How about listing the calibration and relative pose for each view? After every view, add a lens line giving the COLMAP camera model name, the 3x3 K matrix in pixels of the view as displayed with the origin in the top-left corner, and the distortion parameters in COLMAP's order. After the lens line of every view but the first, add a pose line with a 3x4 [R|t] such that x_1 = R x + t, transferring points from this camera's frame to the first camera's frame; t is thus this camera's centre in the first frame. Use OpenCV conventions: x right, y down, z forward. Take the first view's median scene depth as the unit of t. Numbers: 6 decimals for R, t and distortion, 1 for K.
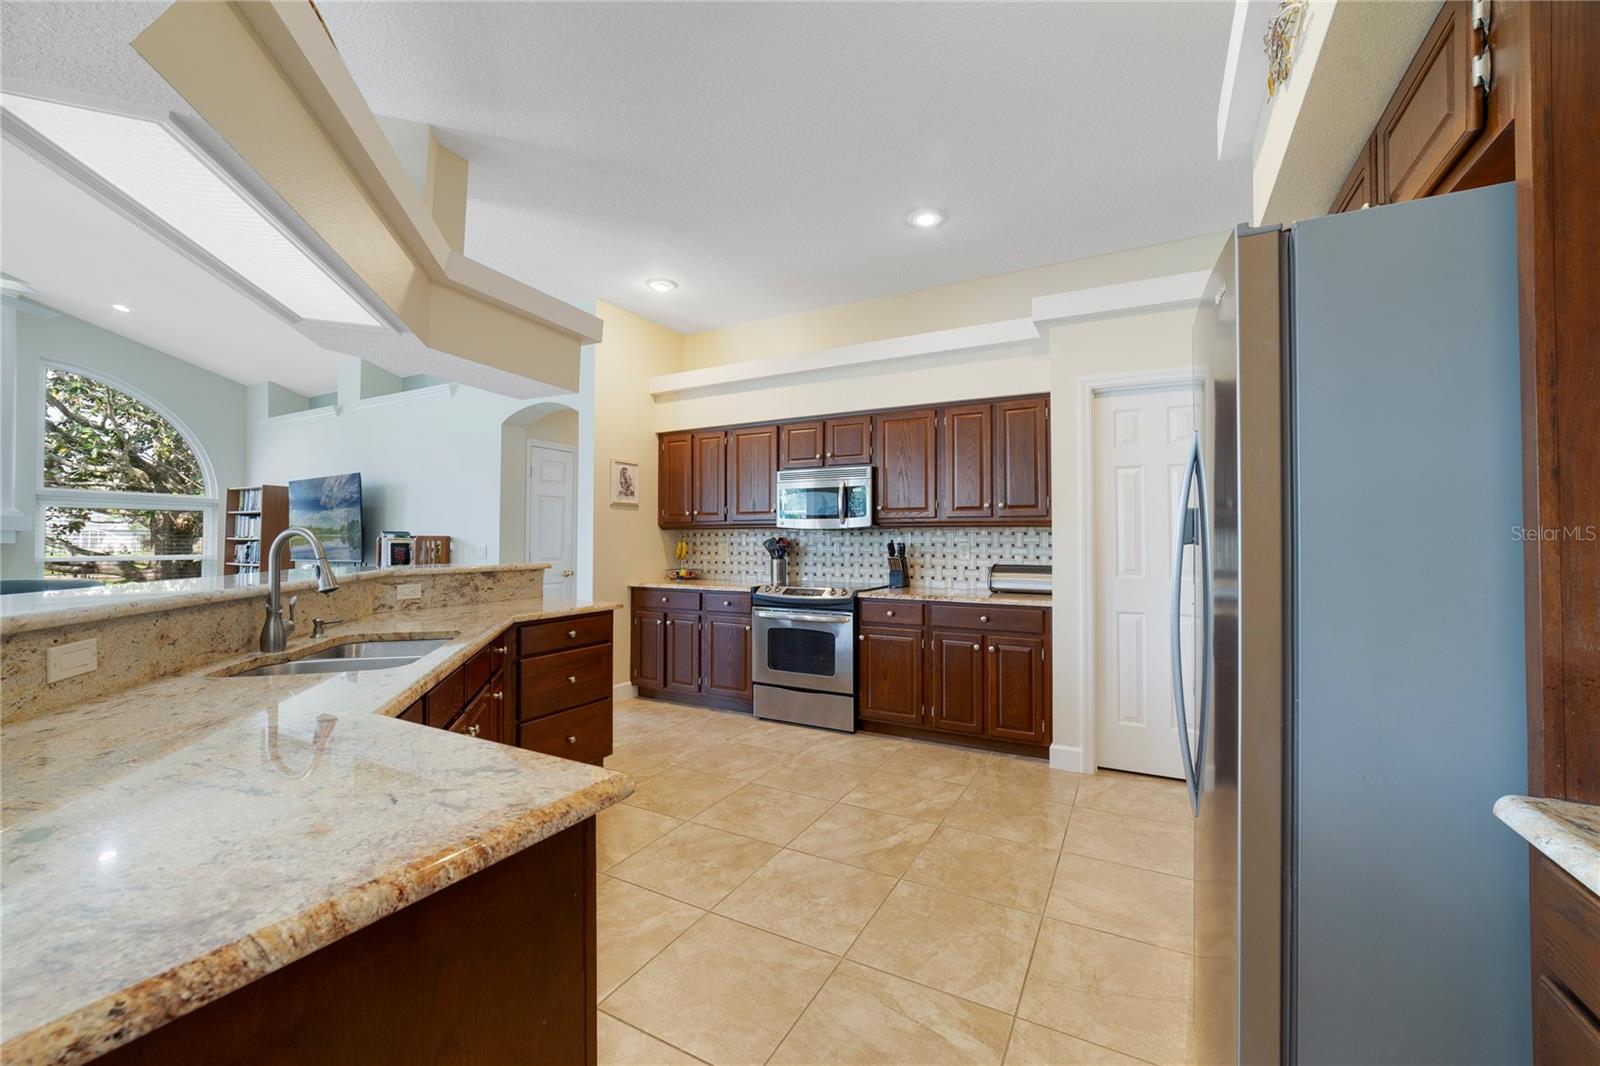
lens RADIAL K [[616.3, 0, 814.0], [0, 616.3, 531.2], [0, 0, 1]] dist [-0.020811, 0.007886]
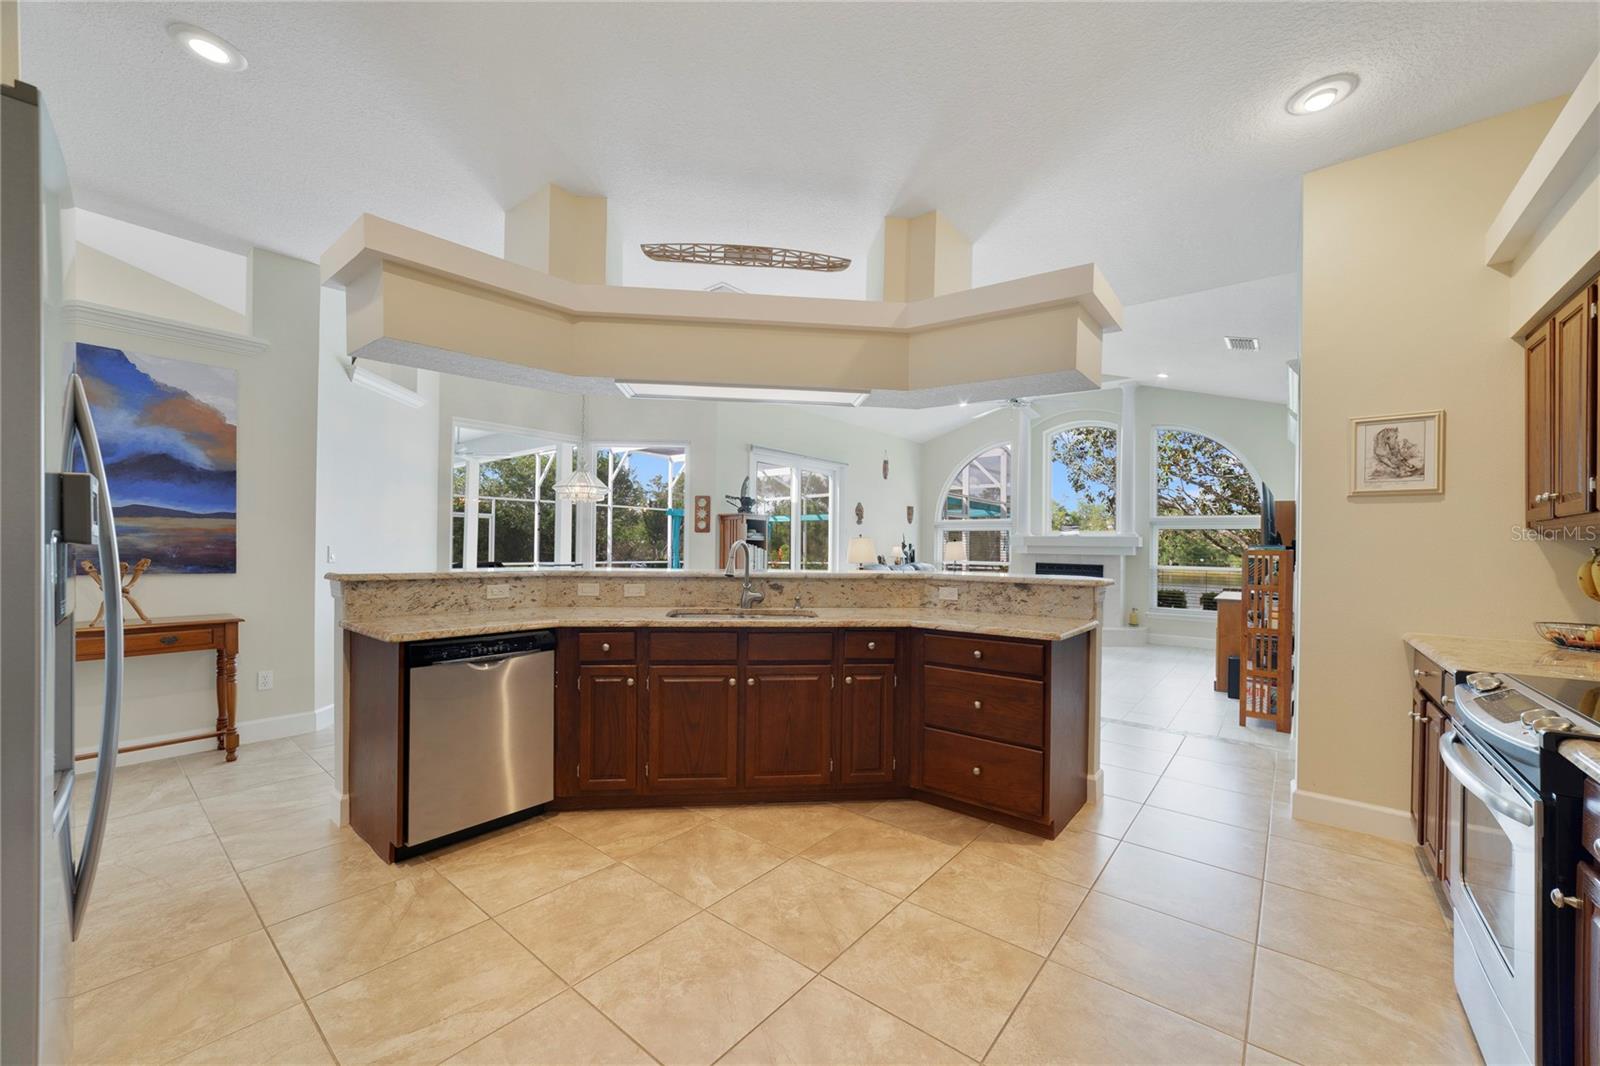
lens RADIAL K [[616.3, 0, 805.4], [0, 616.3, 545.8], [0, 0, 1]] dist [-0.020811, 0.007886]
pose [[-0.187304, -0.006716, -0.982279, 0.343142], [0.001291, 0.999974, -0.007084, 0.008294], [0.982301, -0.002595, -0.187291, 0.577994]]
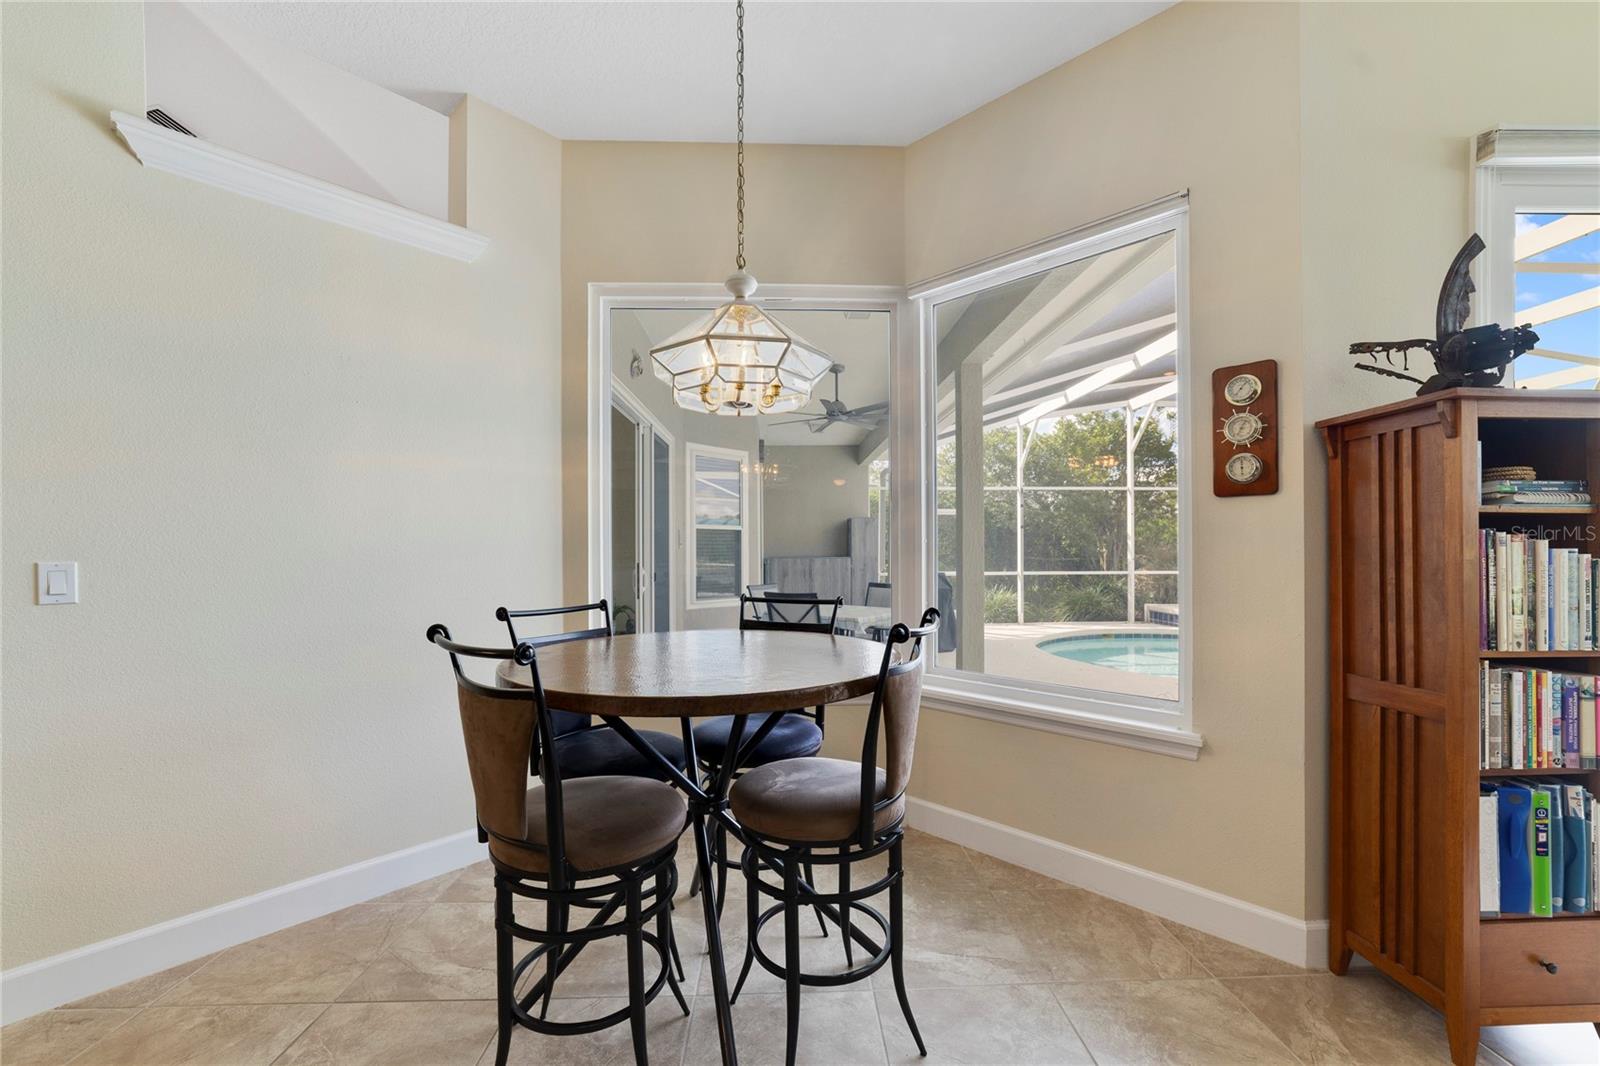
lens RADIAL K [[616.3, 0, 812.0], [0, 616.3, 543.3], [0, 0, 1]] dist [-0.020811, 0.007886]
pose [[-0.865288, -0.002251, -0.501269, -0.559755], [0.008958, 0.999761, -0.019954, 0.002982], [0.501194, -0.021757, -0.865061, 0.280703]]
